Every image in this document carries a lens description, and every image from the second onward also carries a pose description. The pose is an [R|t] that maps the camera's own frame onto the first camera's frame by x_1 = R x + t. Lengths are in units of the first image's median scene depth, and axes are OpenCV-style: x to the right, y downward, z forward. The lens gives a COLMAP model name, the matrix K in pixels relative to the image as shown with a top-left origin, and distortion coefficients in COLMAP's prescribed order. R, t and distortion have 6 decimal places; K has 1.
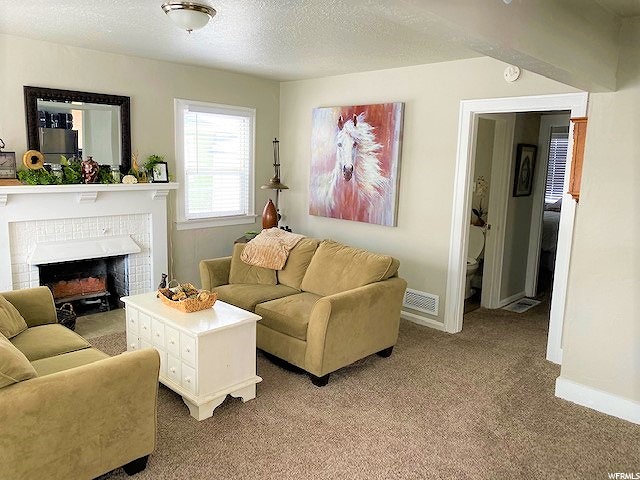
lens RADIAL K [[494.1, 0, 318.7], [0, 494.1, 235.8], [0, 0, 1]] dist [0.065853, -0.080972]
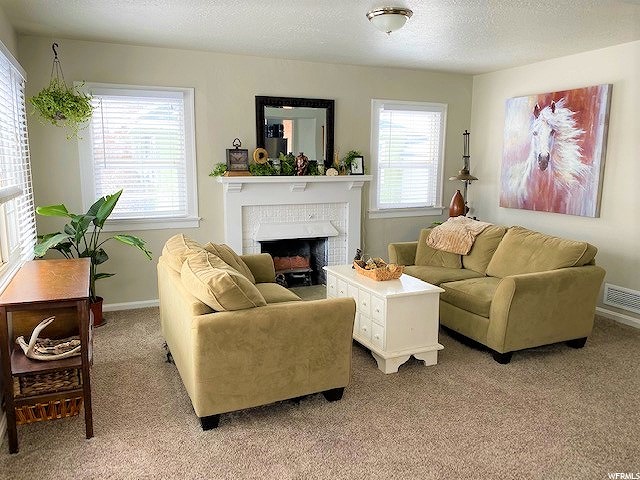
lens RADIAL K [[494.1, 0, 318.7], [0, 494.1, 235.8], [0, 0, 1]] dist [0.065853, -0.080972]
pose [[0.930017, 0.029523, -0.366328, 0.015890], [-0.033367, 0.999435, -0.004163, 0.043412], [0.365998, 0.016095, 0.930476, -0.075735]]
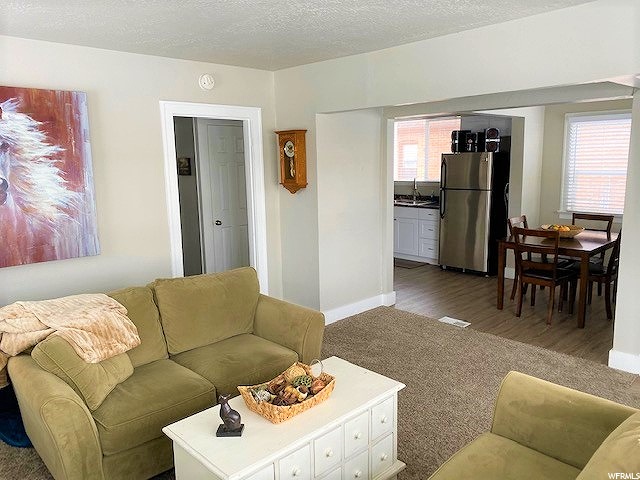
lens RADIAL K [[494.1, 0, 318.7], [0, 494.1, 235.8], [0, 0, 1]] dist [0.065853, -0.080972]
pose [[0.030767, -0.181676, 0.982877, -0.690449], [0.175077, 0.969120, 0.173652, -0.141029], [-0.984074, 0.166737, 0.061624, 0.716190]]
